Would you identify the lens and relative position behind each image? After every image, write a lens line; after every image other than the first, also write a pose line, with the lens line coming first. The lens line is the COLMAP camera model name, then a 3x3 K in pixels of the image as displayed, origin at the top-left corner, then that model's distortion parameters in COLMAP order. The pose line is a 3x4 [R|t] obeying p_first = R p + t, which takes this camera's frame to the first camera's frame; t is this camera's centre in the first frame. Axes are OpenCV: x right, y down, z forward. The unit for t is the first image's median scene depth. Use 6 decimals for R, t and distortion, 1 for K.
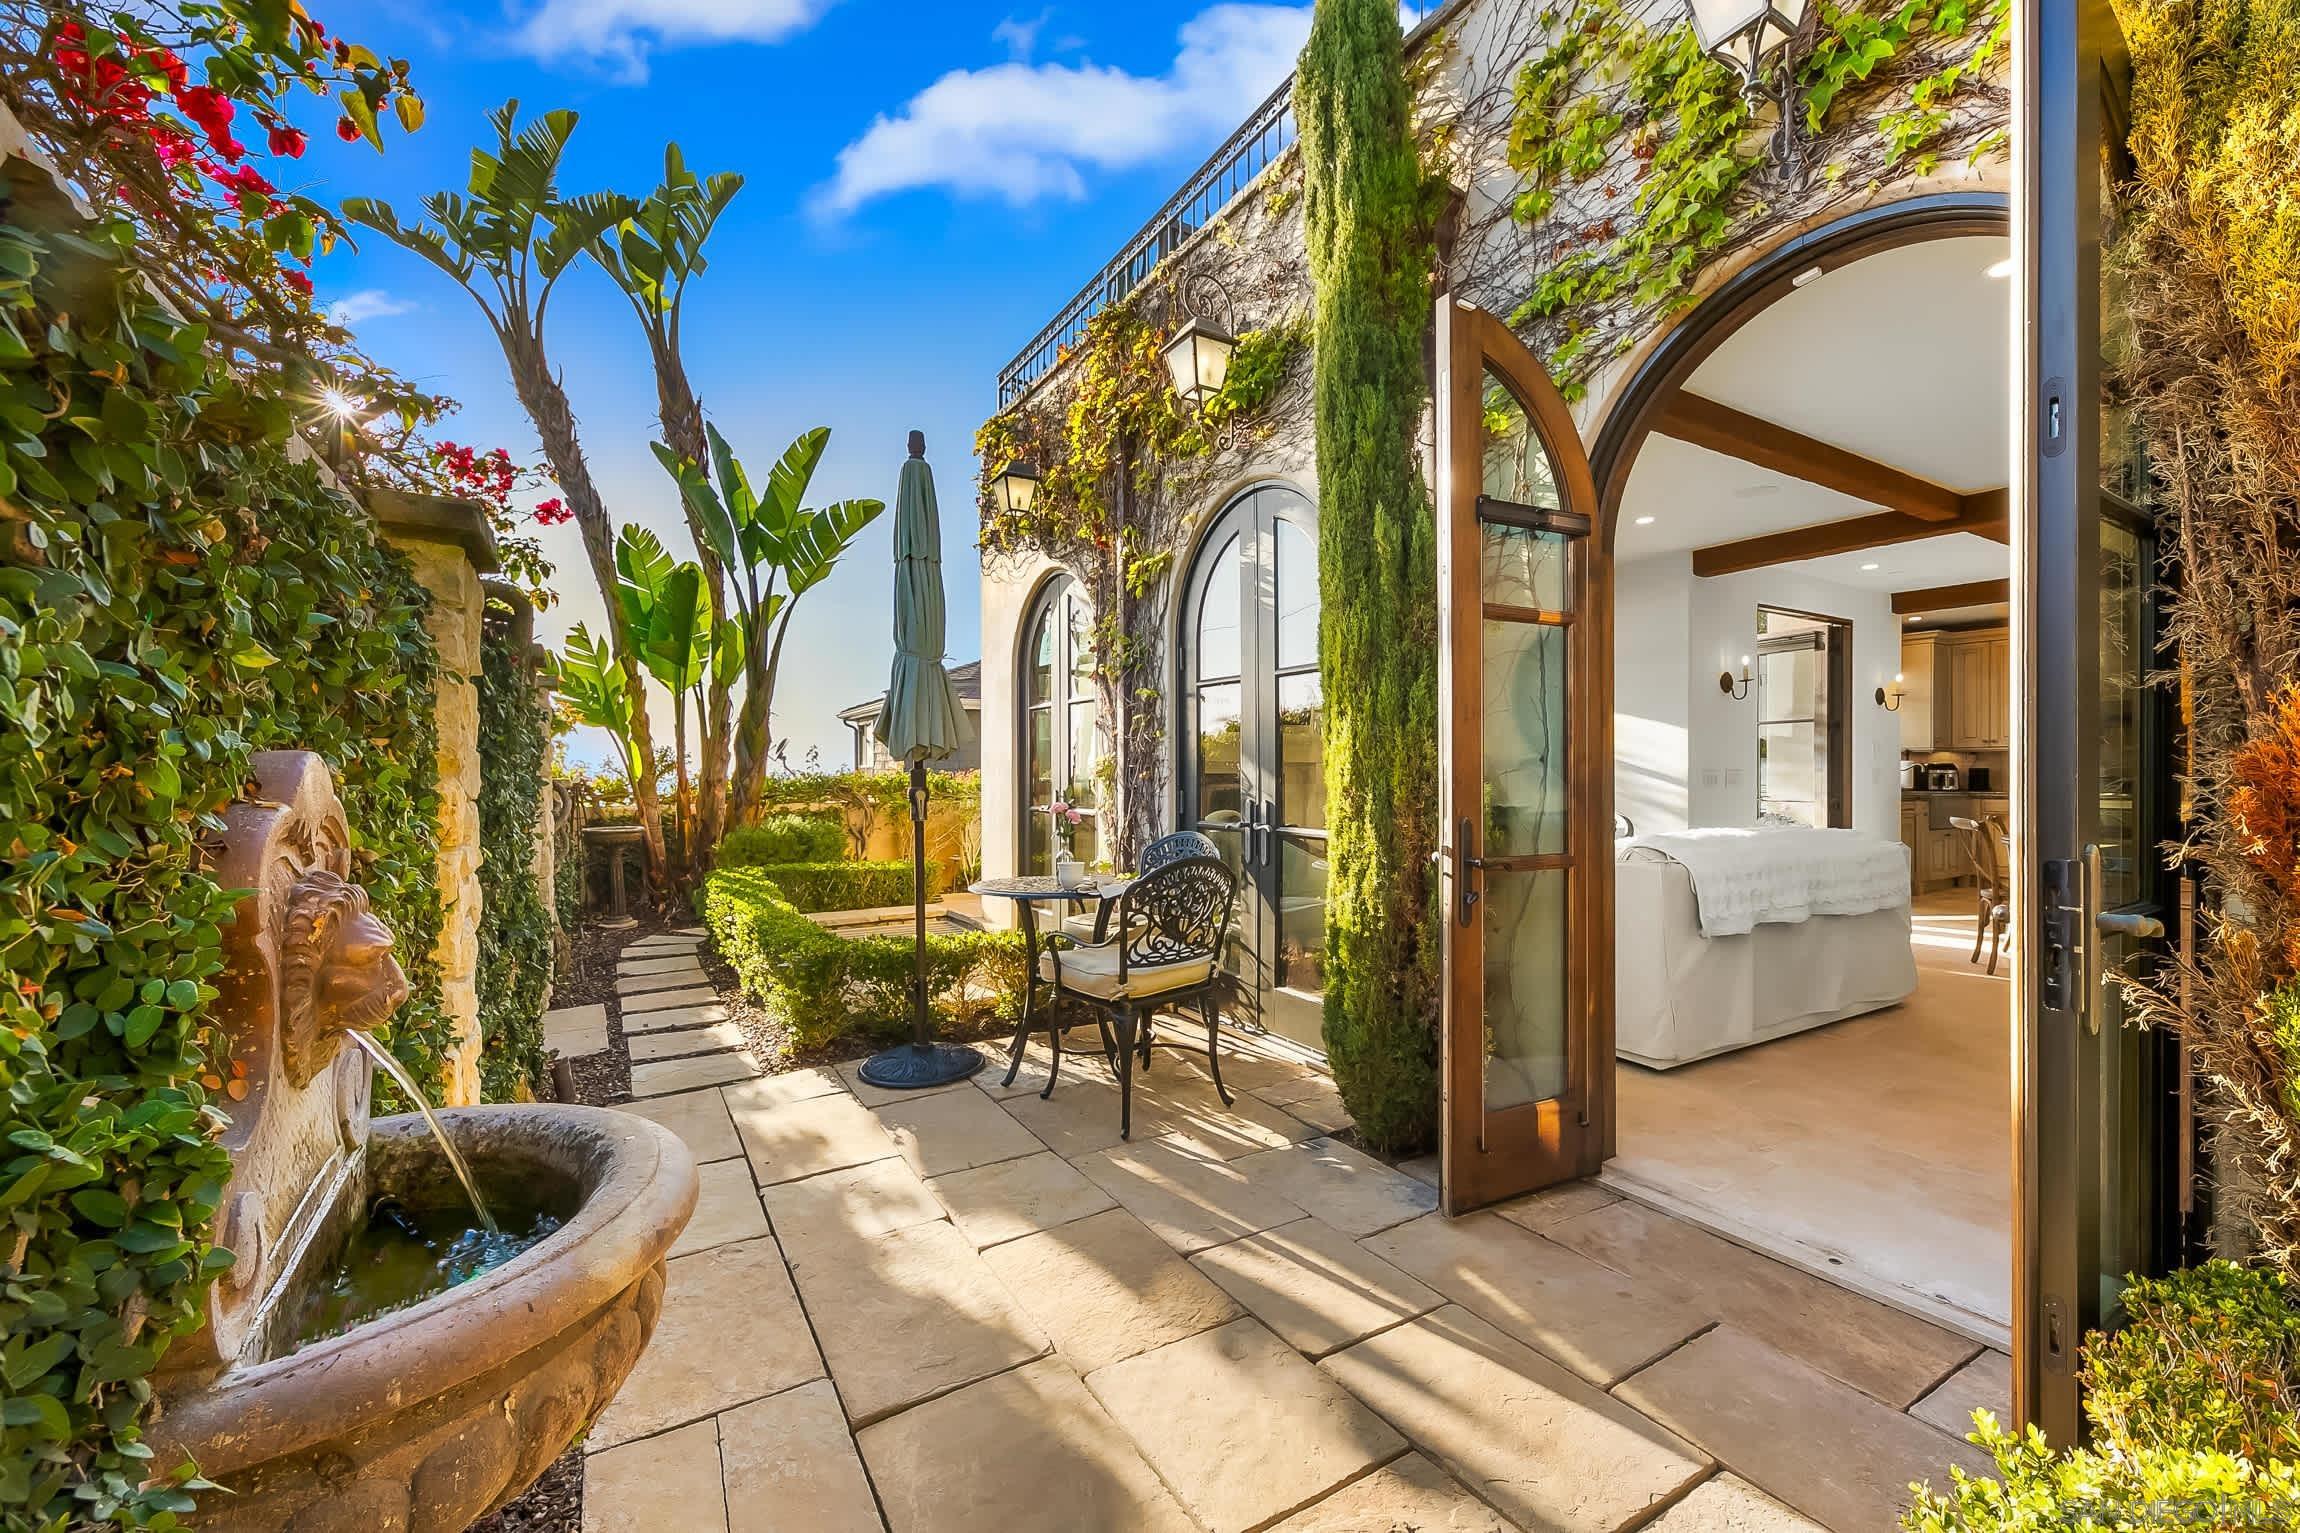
lens RADIAL K [[882.0, 0, 1162.1], [0, 882.0, 764.8], [0, 0, 1]] dist [0.006837, -0.001586]
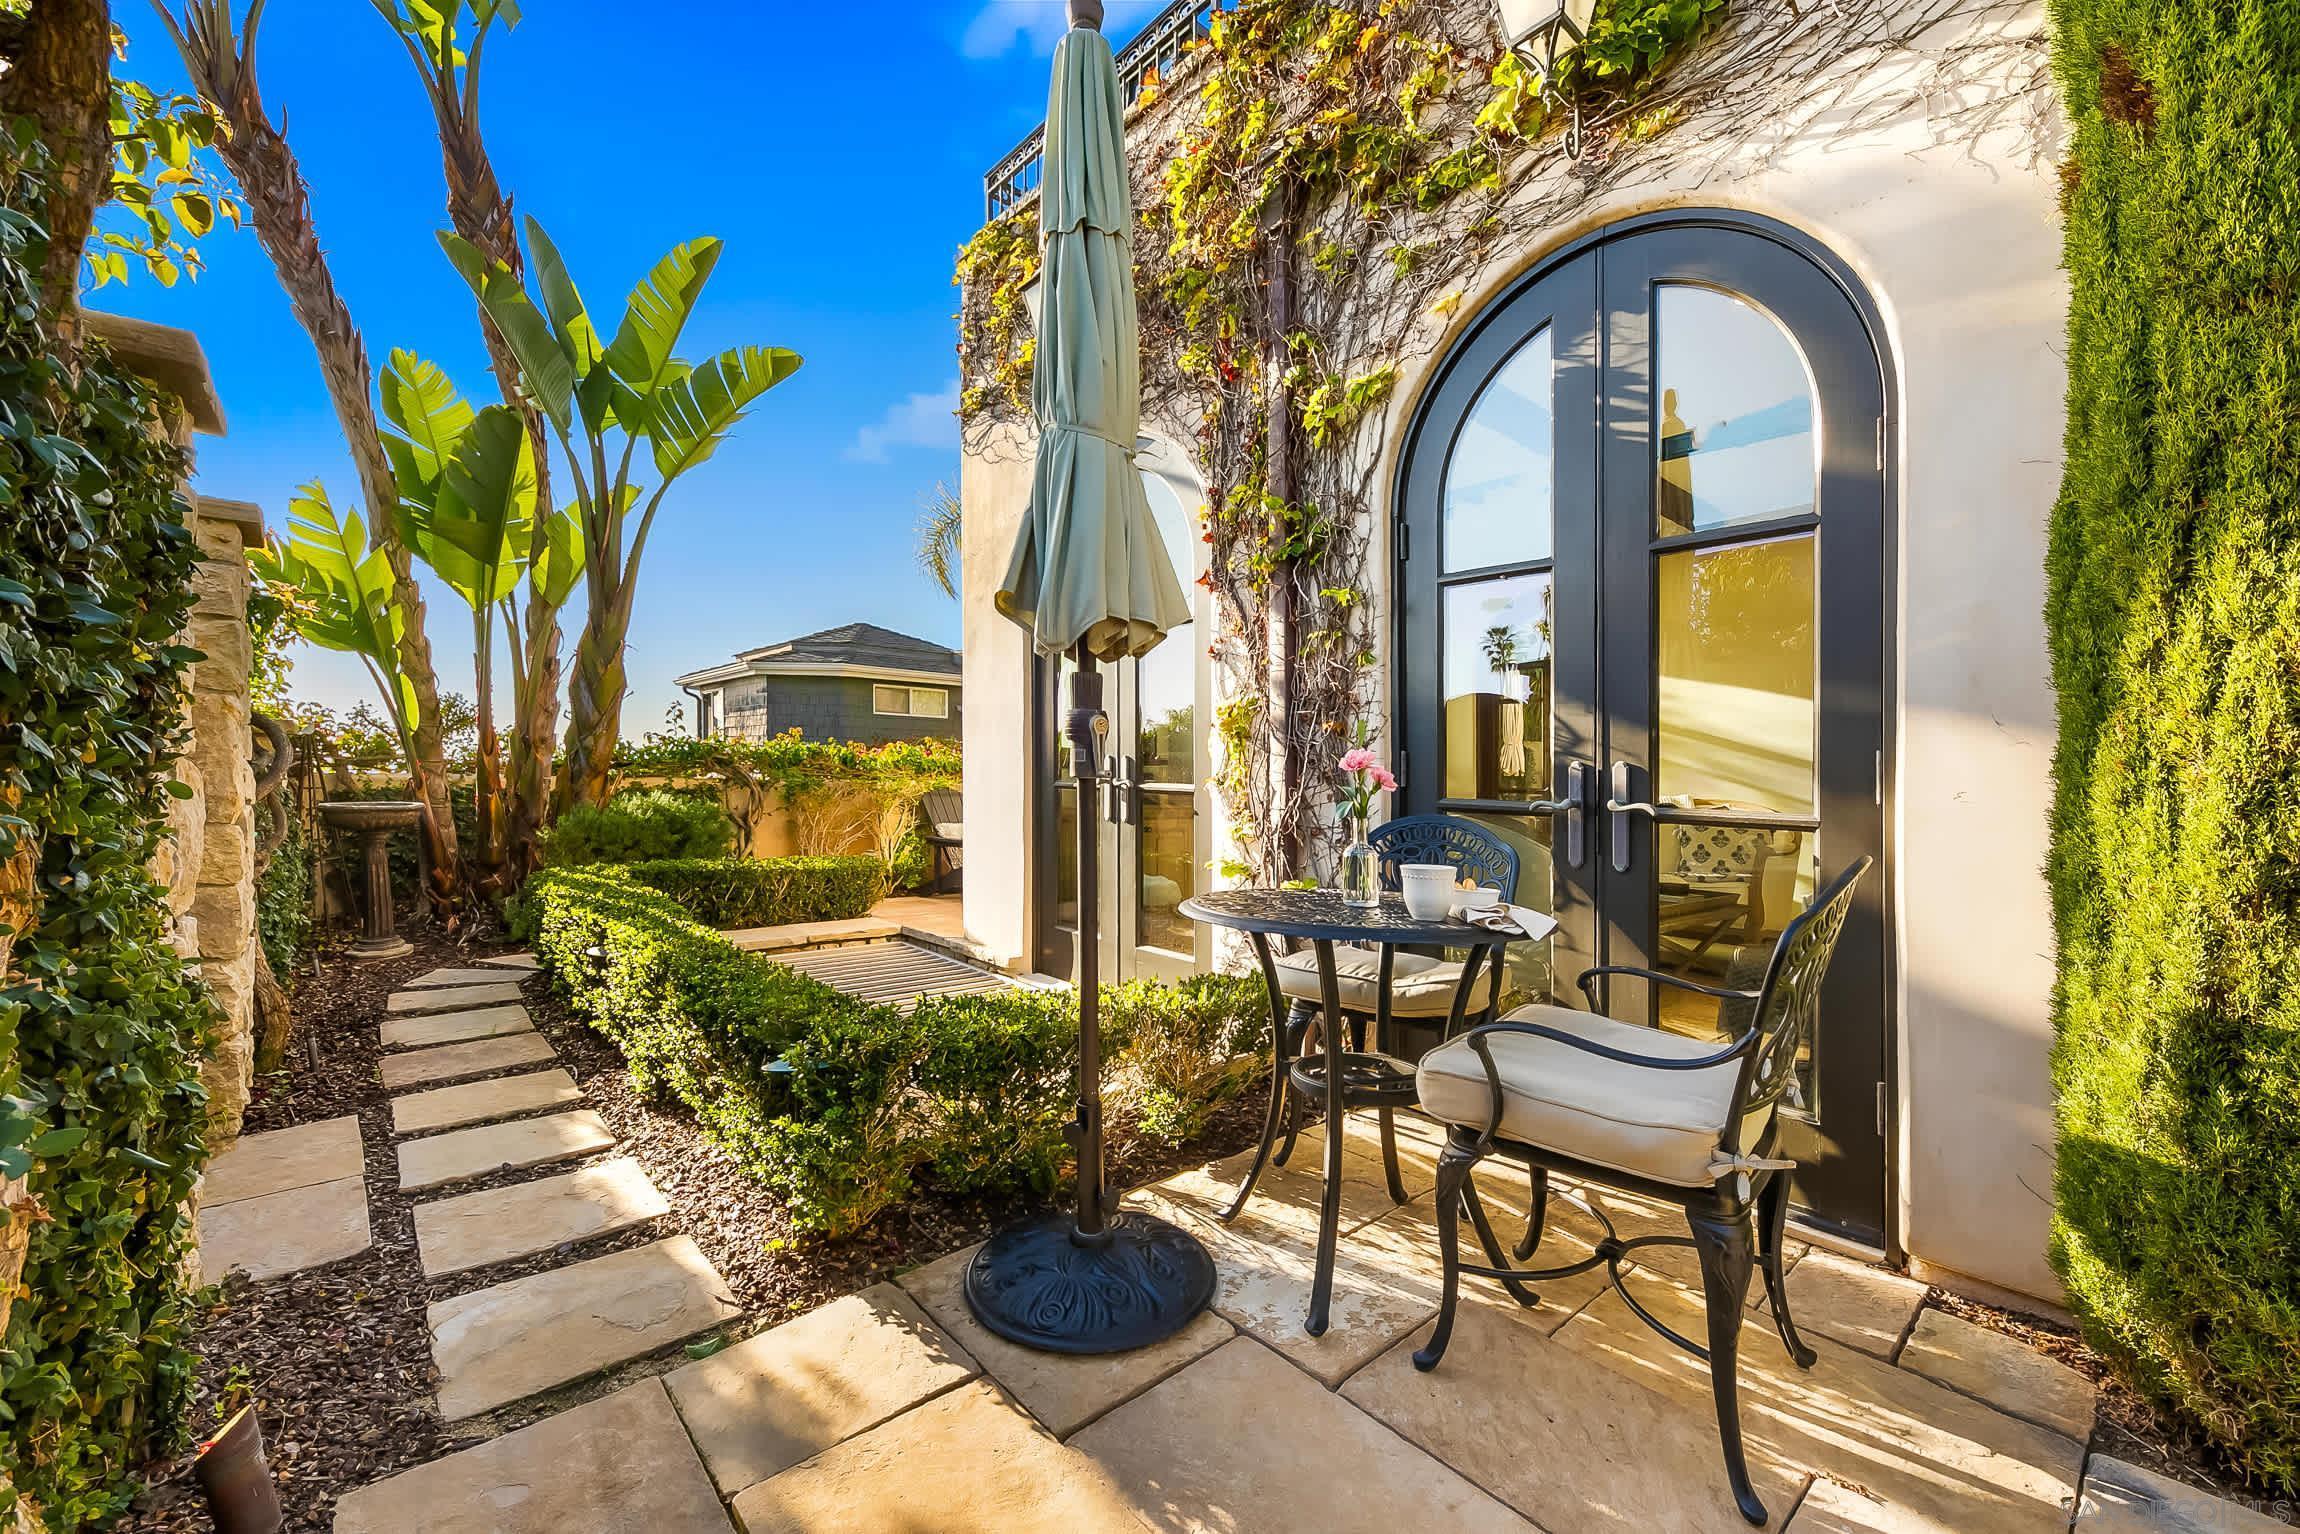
lens RADIAL K [[882.0, 0, 1143.6], [0, 882.0, 788.9], [0, 0, 1]] dist [0.006837, -0.001586]
pose [[0.986070, 0.021517, 0.164934, -0.177818], [-0.026267, 0.999299, 0.026676, 0.030238], [-0.164245, -0.030637, 0.985944, 0.278871]]
